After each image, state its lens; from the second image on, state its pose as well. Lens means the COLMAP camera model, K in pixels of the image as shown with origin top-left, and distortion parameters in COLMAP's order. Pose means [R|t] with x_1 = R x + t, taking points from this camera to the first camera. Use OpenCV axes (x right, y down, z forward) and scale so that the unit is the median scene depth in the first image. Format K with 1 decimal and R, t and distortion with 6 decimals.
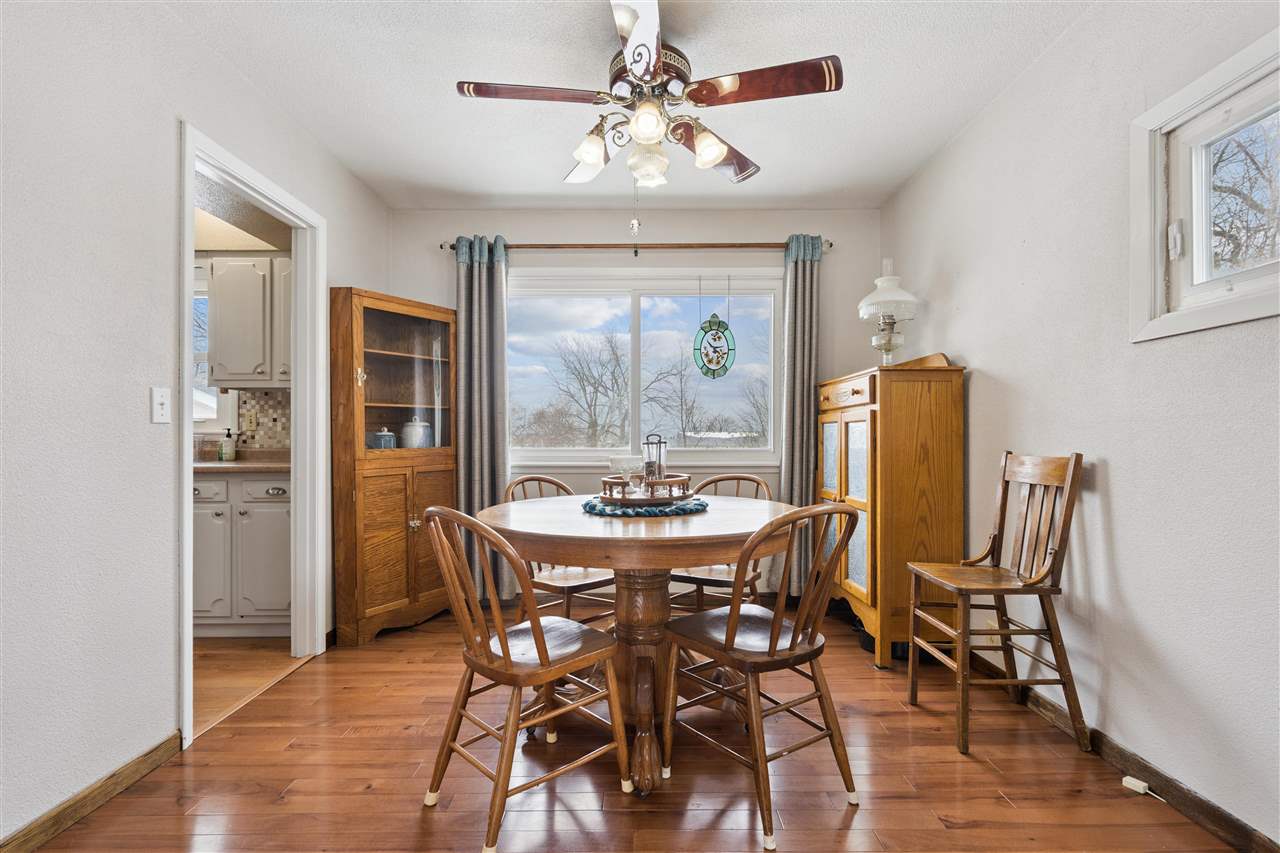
lens RADIAL K [[582.9, 0, 639.1], [0, 582.9, 436.9], [0, 0, 1]] dist [-0.001005, 0.000488]
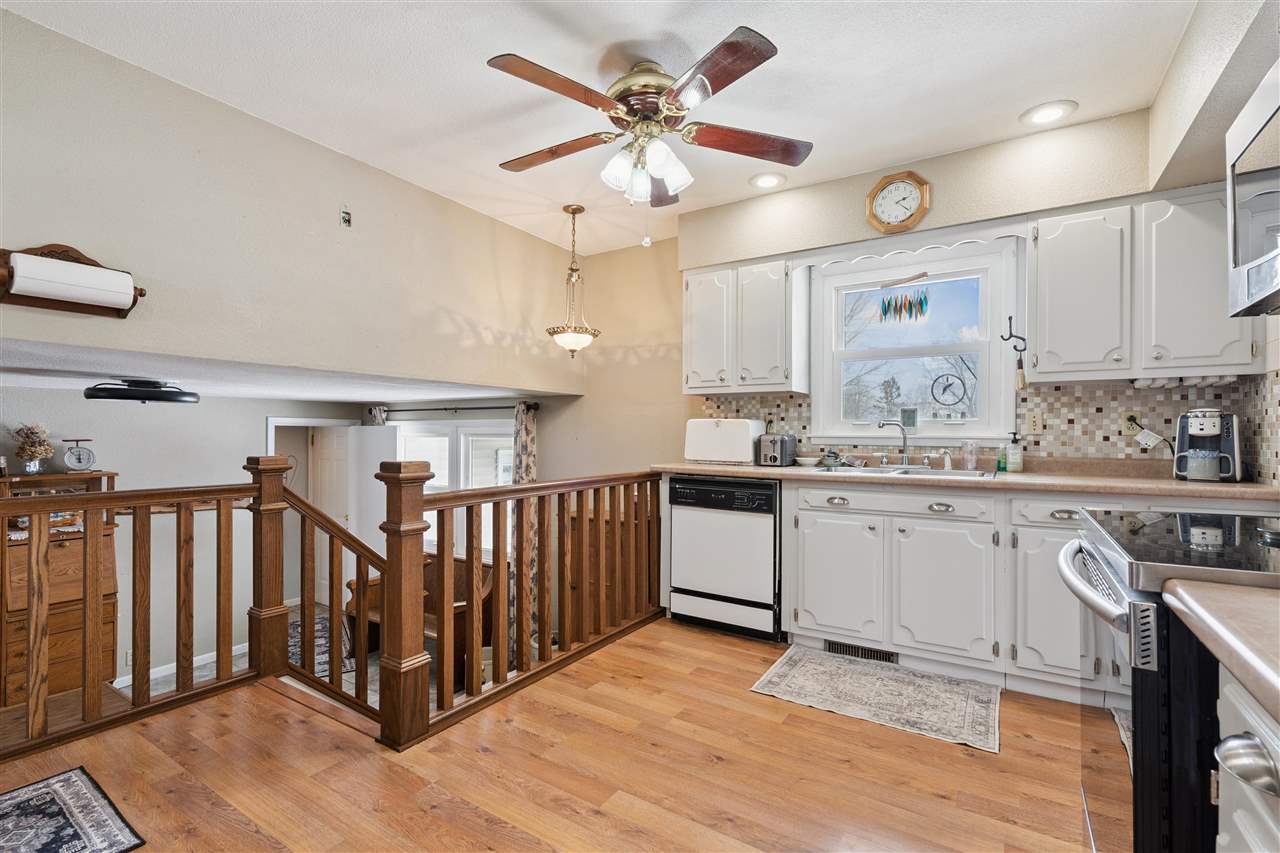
lens RADIAL K [[582.9, 0, 640.6], [0, 582.9, 430.4], [0, 0, 1]] dist [-0.001005, 0.000488]
pose [[0.841223, -0.001289, -0.540687, -0.759327], [-0.001708, 0.999986, -0.005043, -0.013161], [0.540686, 0.005166, 0.841209, 0.032748]]
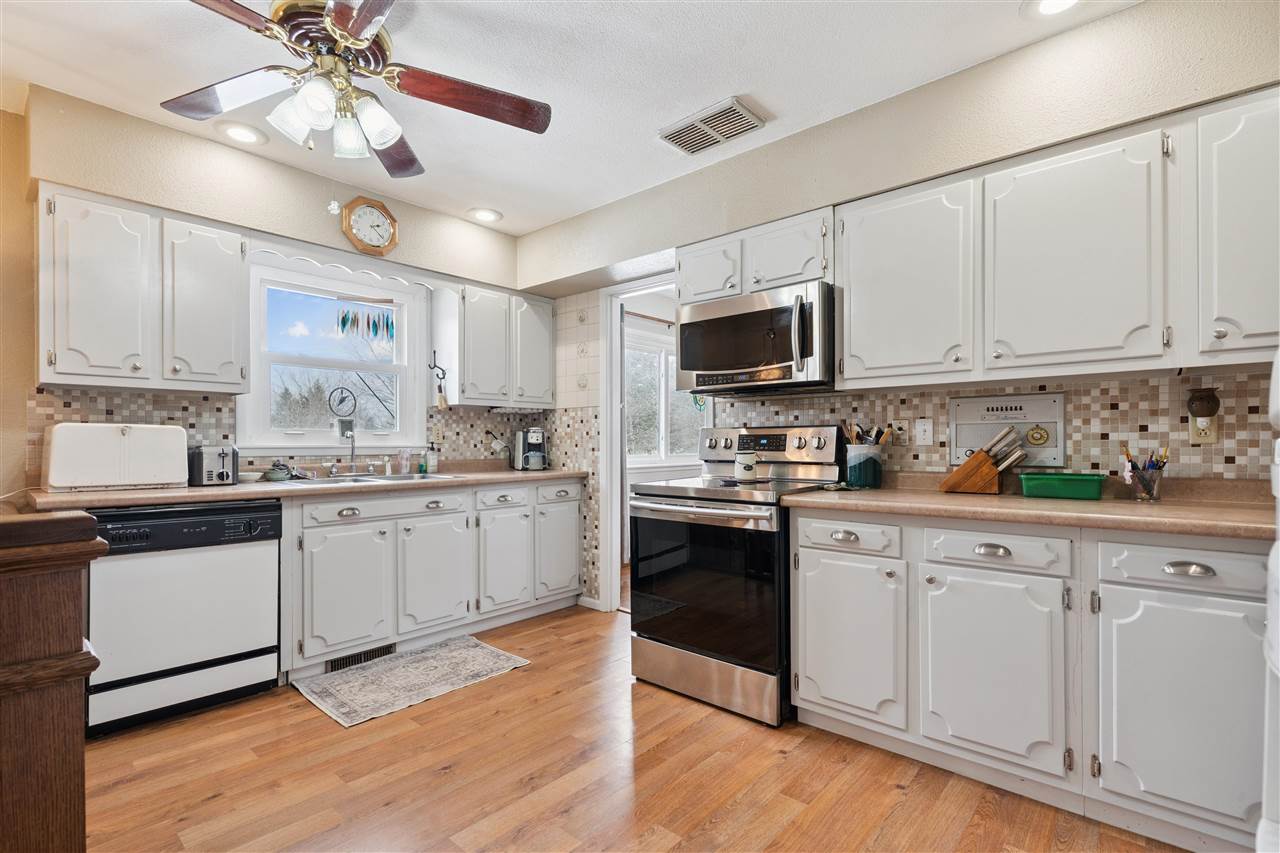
lens RADIAL K [[582.9, 0, 647.2], [0, 582.9, 441.1], [0, 0, 1]] dist [-0.001005, 0.000488]
pose [[0.663097, -0.002801, 0.748529, -1.322426], [0.004737, 0.999989, -0.000454, -0.014577], [-0.748519, 0.003847, 0.663102, 0.028180]]
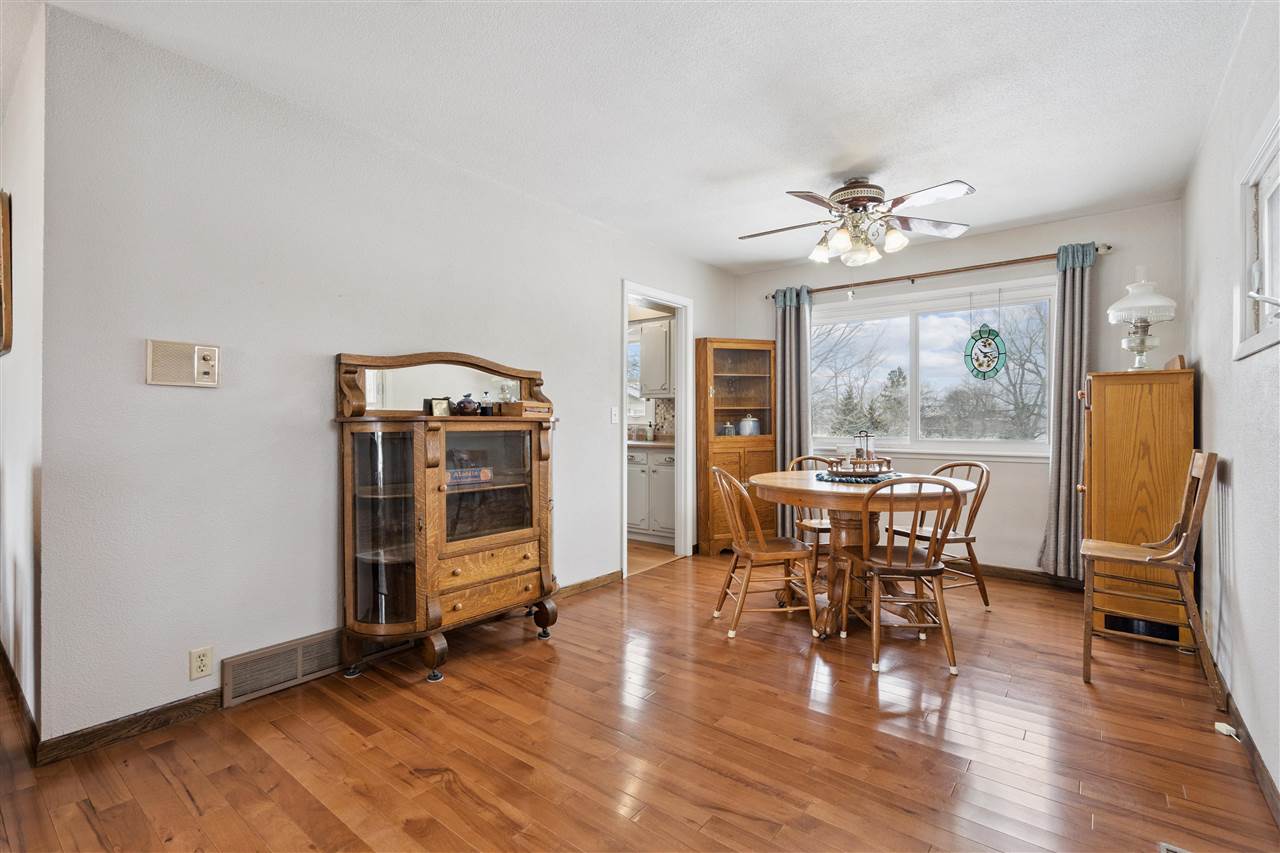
lens RADIAL K [[582.9, 0, 643.9], [0, 582.9, 421.1], [0, 0, 1]] dist [-0.001005, 0.000488]
pose [[0.788680, 0.002825, -0.614797, 0.340293], [-0.002113, 0.999996, 0.001885, -0.020669], [0.614800, -0.000188, 0.788683, -0.365463]]
